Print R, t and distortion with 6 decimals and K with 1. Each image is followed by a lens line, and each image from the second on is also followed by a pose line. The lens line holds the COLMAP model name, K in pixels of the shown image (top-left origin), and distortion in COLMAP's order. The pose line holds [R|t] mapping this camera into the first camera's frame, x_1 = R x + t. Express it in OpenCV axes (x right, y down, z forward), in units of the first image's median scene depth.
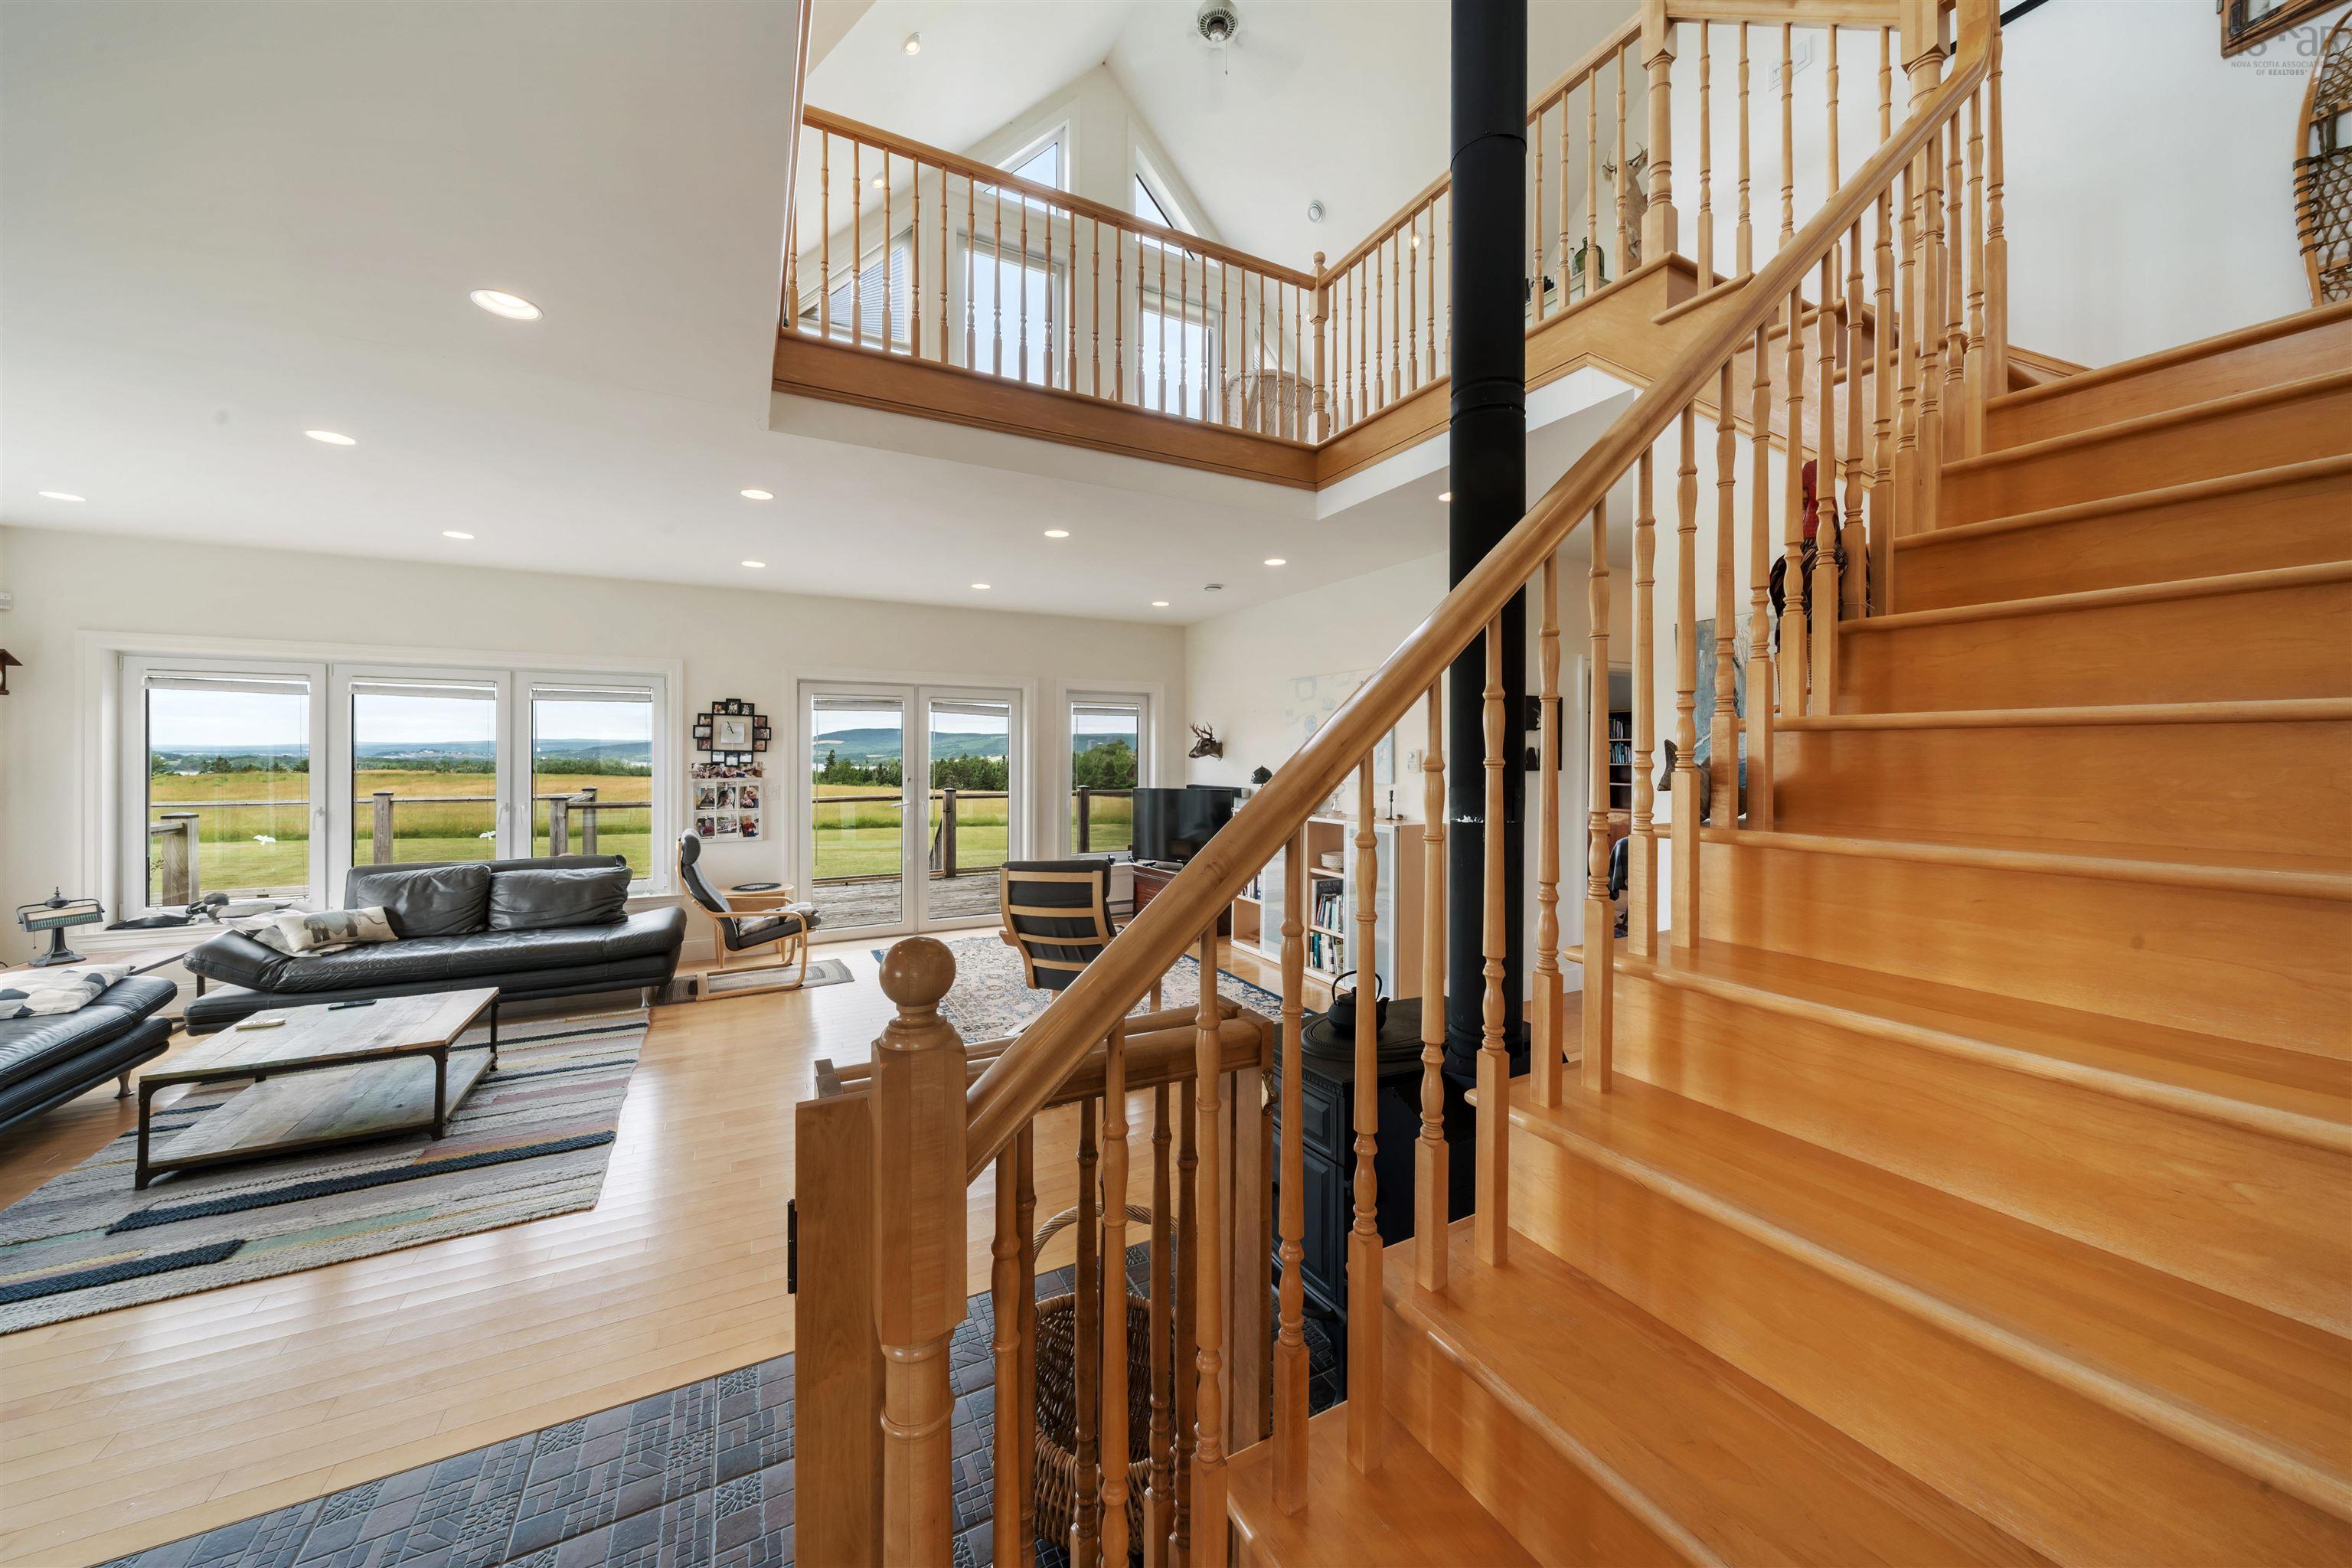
lens RADIAL K [[814.1, 0, 1179.8], [0, 814.1, 757.5], [0, 0, 1]] dist [-0.000738, -0.000149]
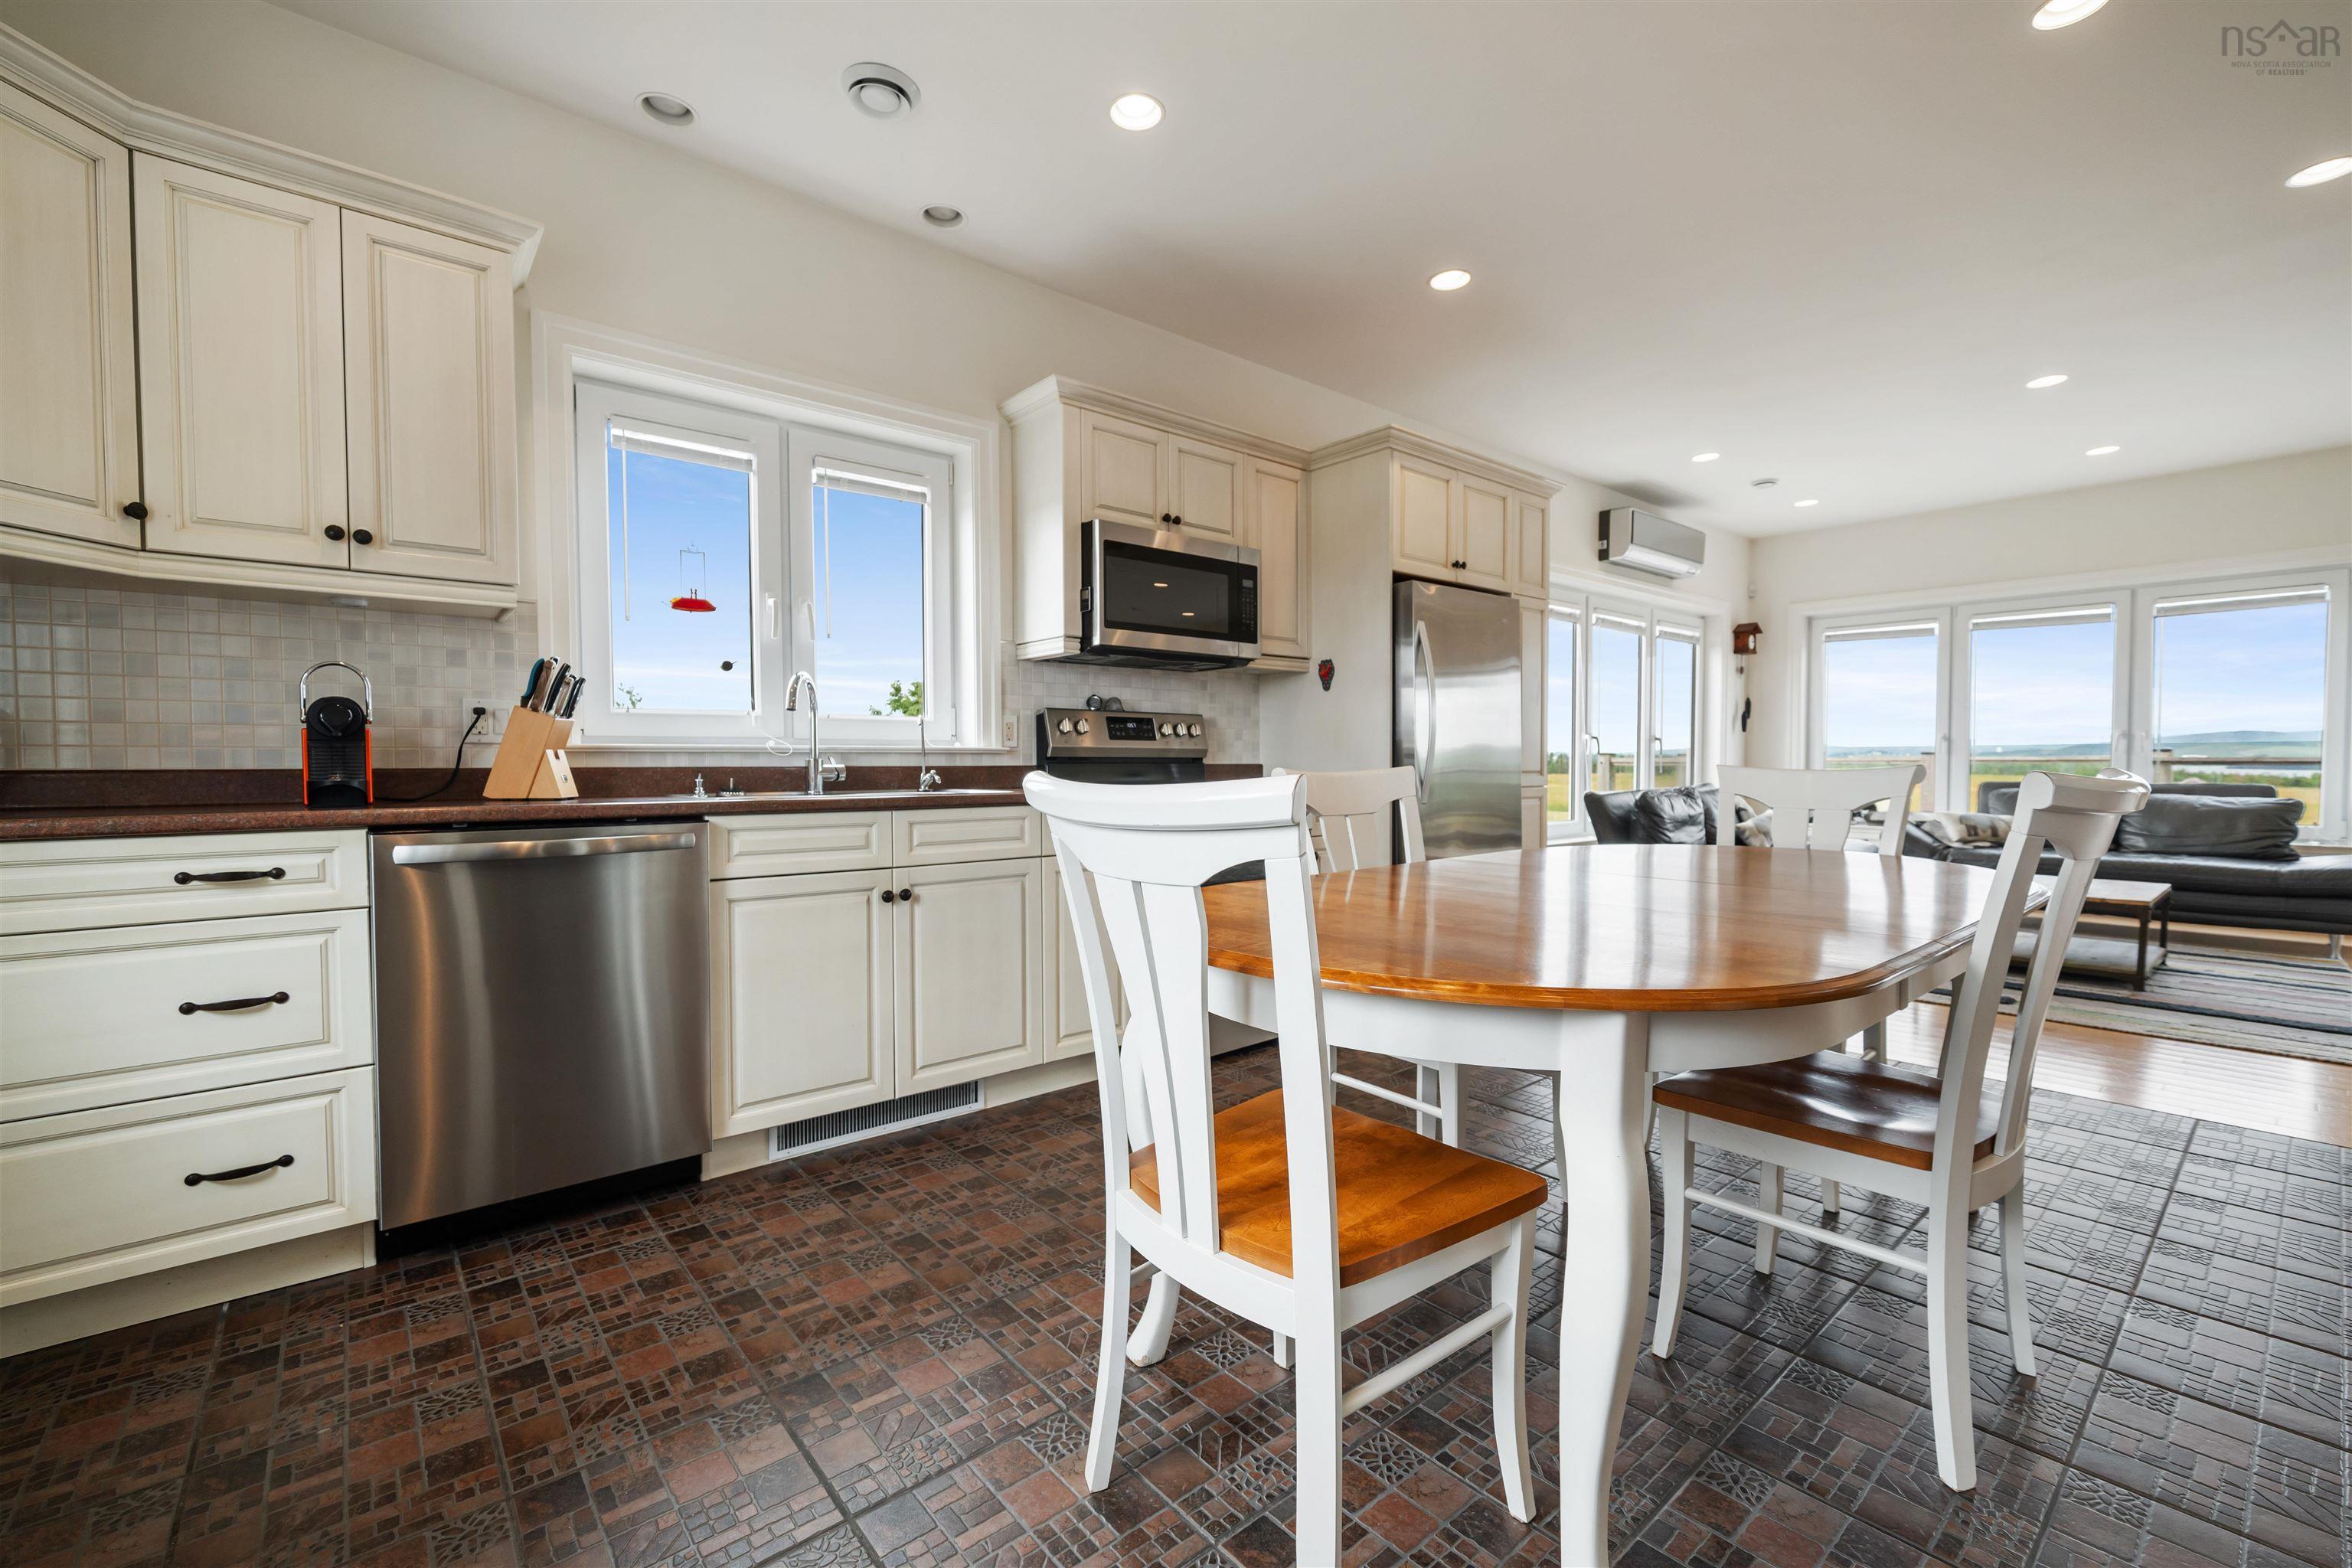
lens RADIAL K [[978.6, 0, 1176.0], [0, 978.6, 784.0], [0, 0, 1]] dist [0.002187, 0.000277]
pose [[0.210008, 0.019882, -0.977497, 0.058558], [0.000809, 0.999789, 0.020509, 0.098064], [0.977699, -0.005098, 0.209948, -0.326693]]
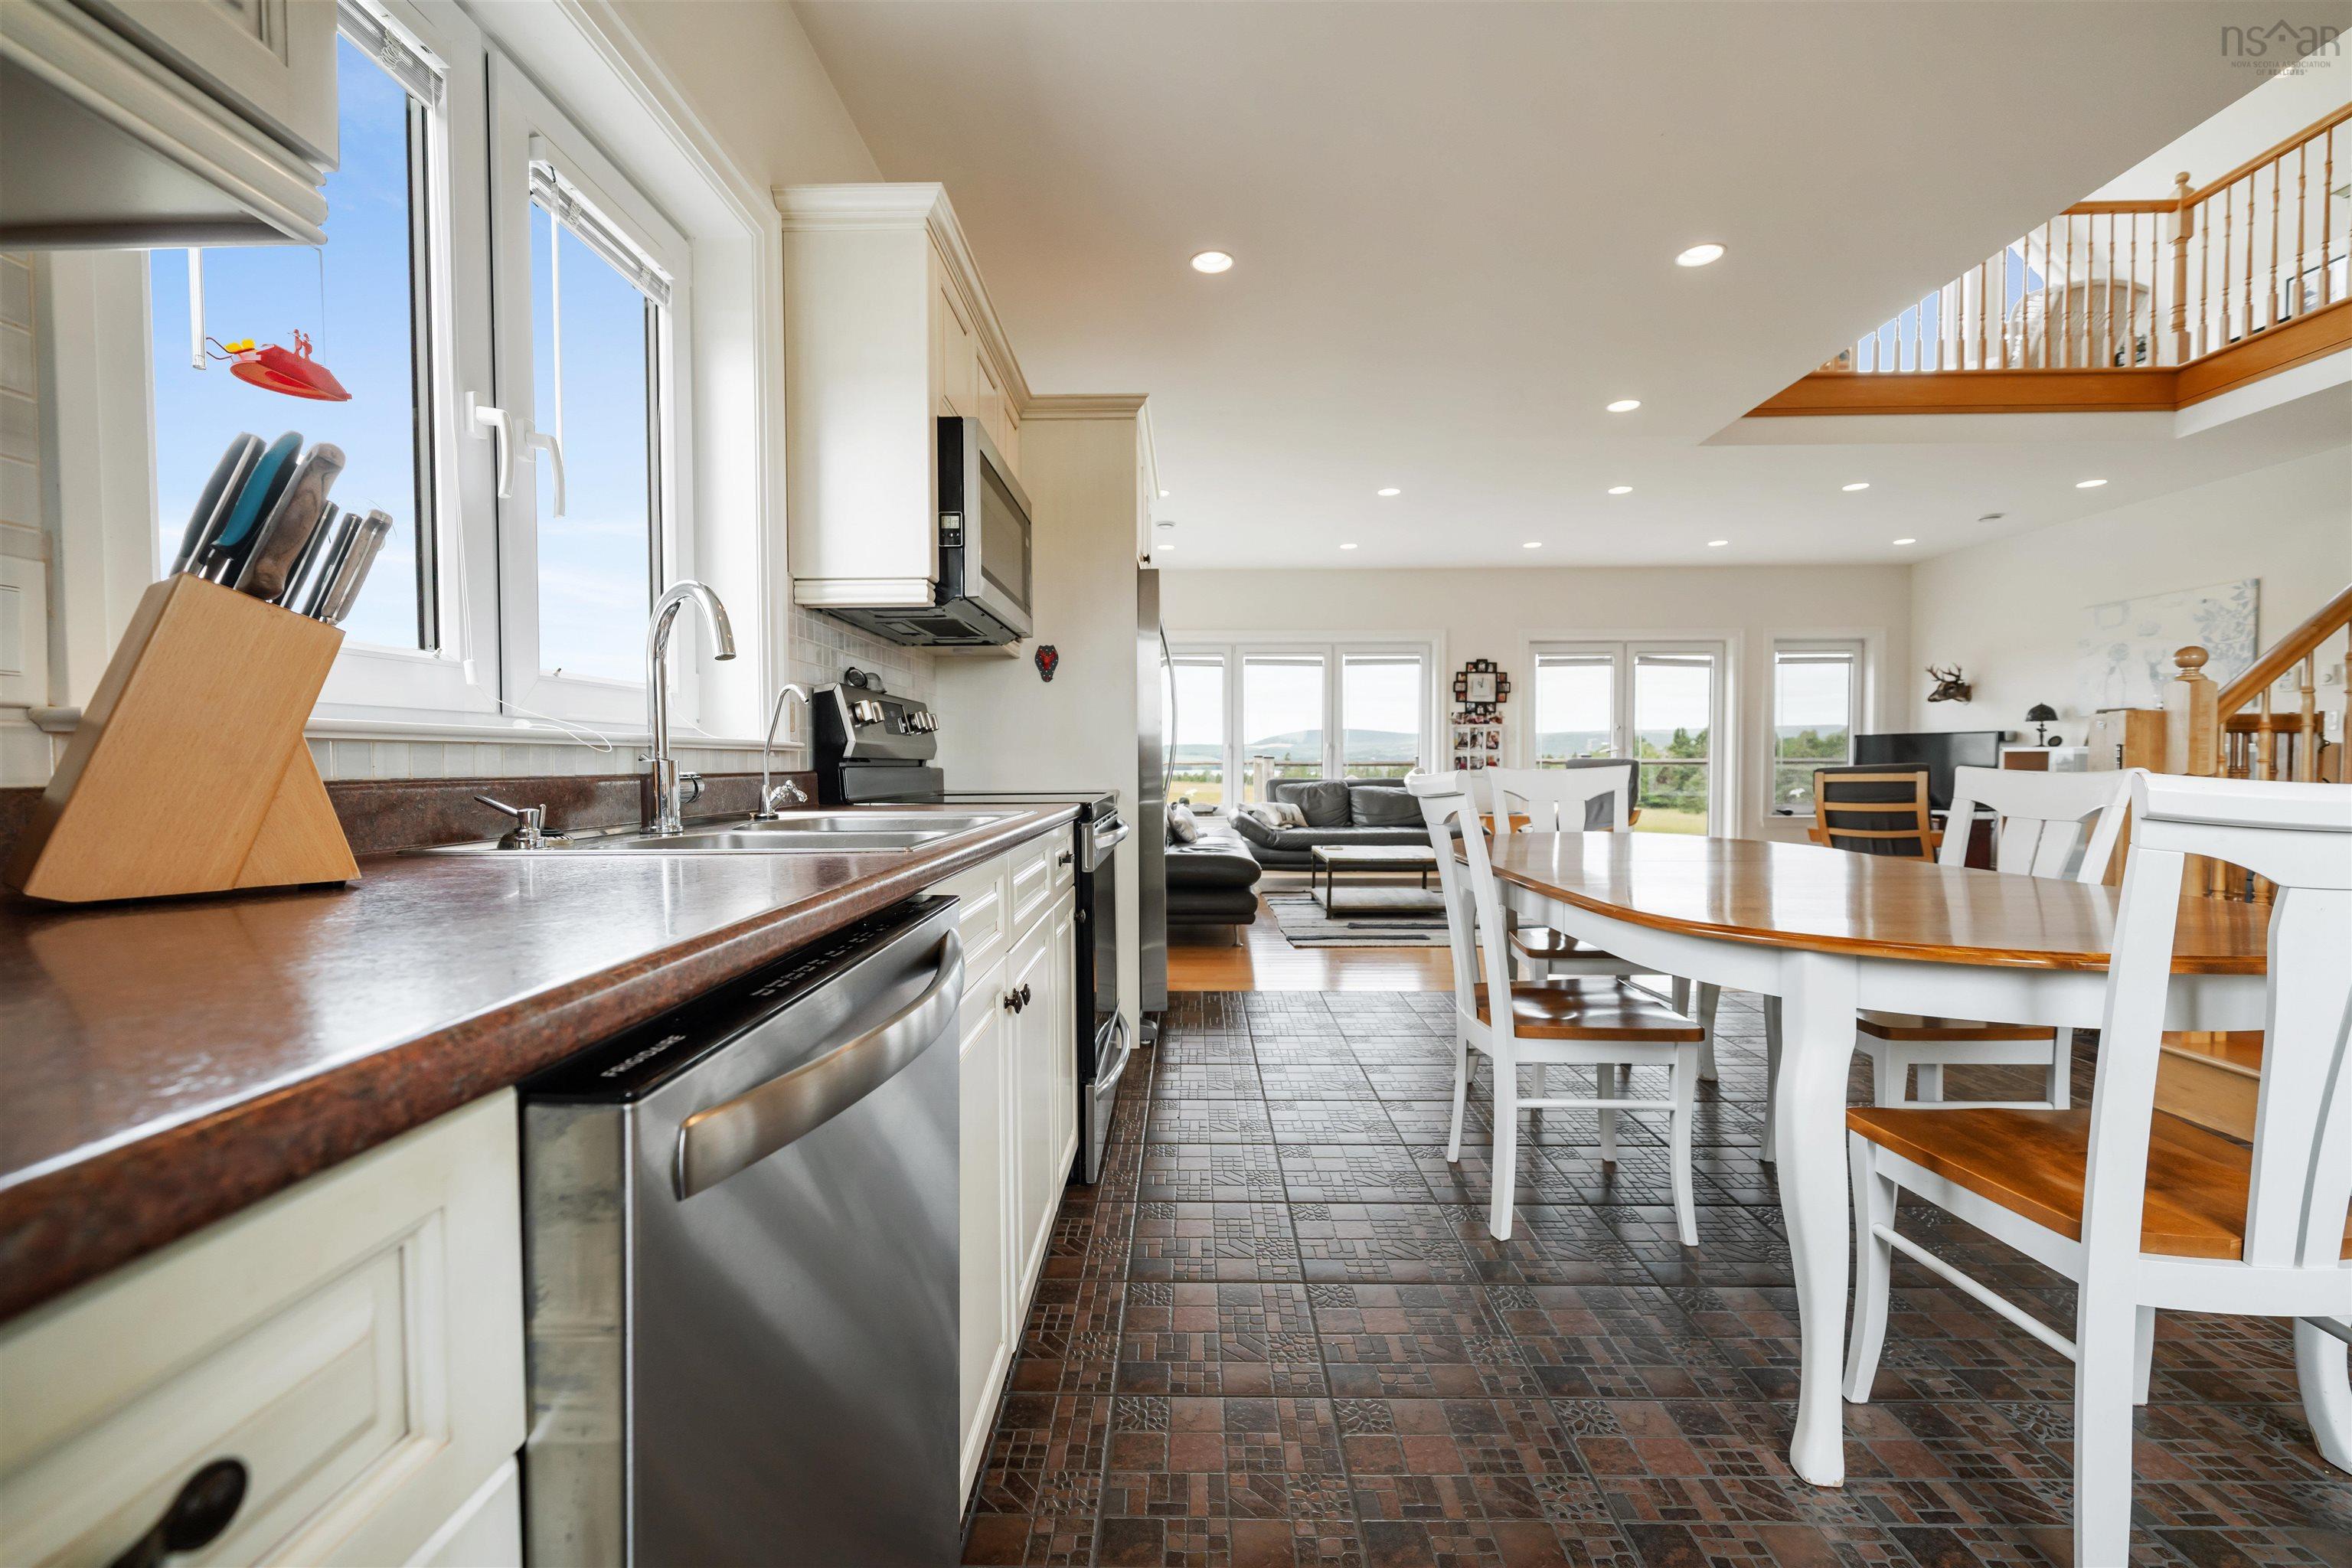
lens RADIAL K [[978.6, 0, 1176.0], [0, 978.6, 784.0], [0, 0, 1]] dist [0.002187, 0.000277]
pose [[0.873753, 0.008185, -0.486301, -0.269615], [0.001990, 0.999790, 0.020403, 0.096253], [0.486365, -0.018796, 0.873553, -0.580773]]
